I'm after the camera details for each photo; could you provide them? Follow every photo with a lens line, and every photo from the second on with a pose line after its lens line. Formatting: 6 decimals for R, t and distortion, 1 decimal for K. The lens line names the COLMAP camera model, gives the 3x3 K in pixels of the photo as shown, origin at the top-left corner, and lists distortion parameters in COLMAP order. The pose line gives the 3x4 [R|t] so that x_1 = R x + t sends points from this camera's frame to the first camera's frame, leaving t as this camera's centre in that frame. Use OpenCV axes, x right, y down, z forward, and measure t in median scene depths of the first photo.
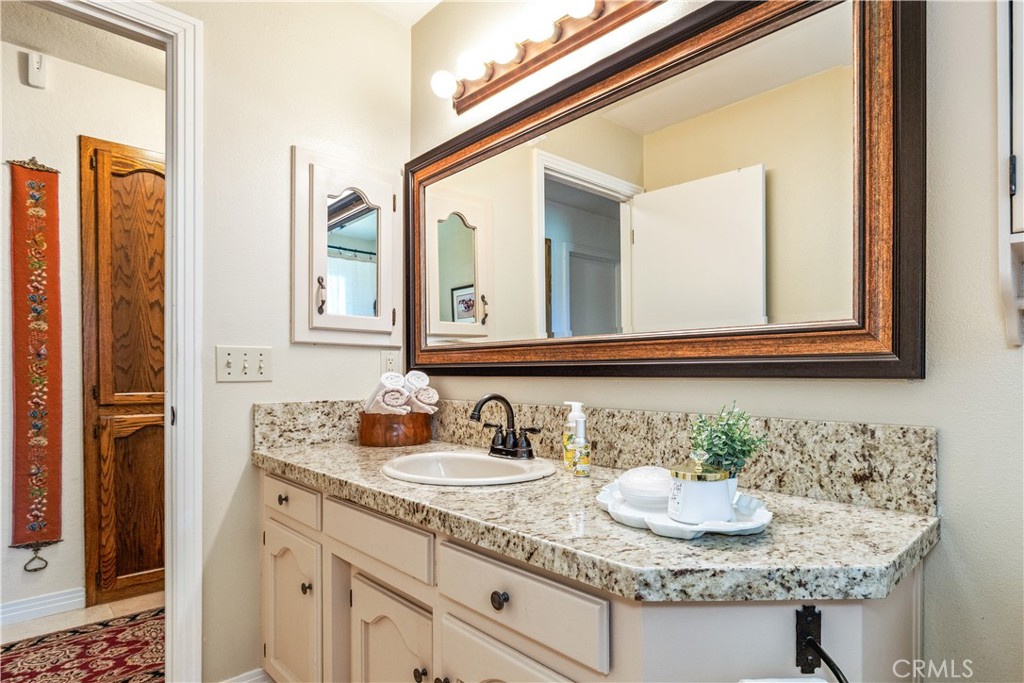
lens RADIAL K [[505.8, 0, 514.9], [0, 505.8, 375.4], [0, 0, 1]] dist [-0.003334, -0.000517]
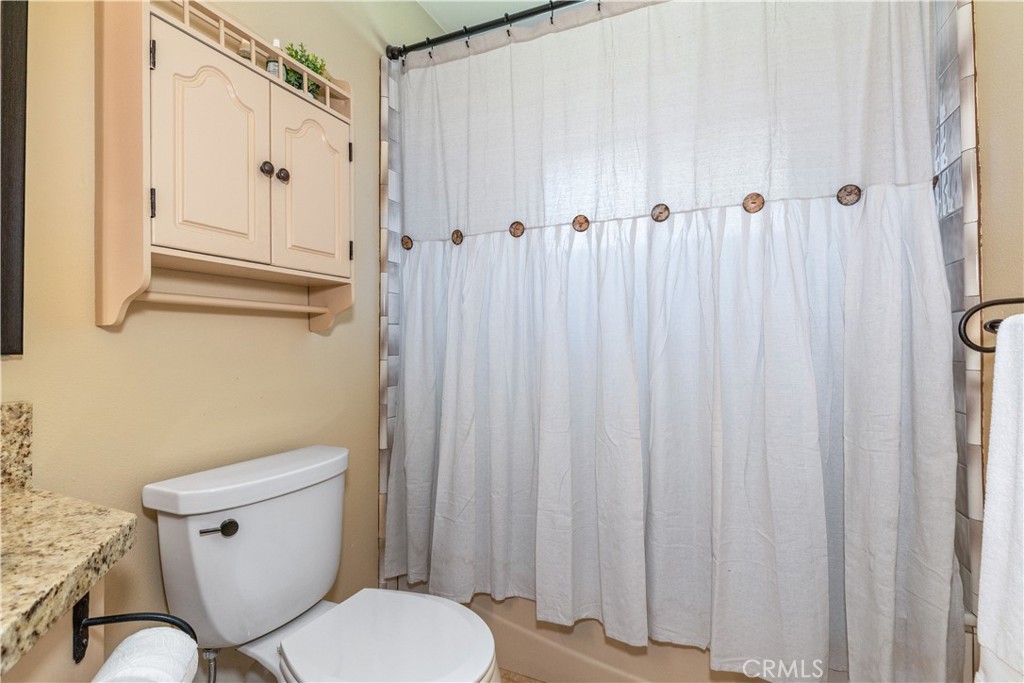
lens RADIAL K [[472.3, 0, 509.3], [0, 472.3, 340.6], [0, 0, 1]] dist [0.001655, -0.000493]
pose [[-0.328993, 0.015754, 0.944201, -0.390975], [0.014758, 0.999824, -0.011540, 0.004433], [-0.944217, 0.010138, -0.329167, 0.375330]]
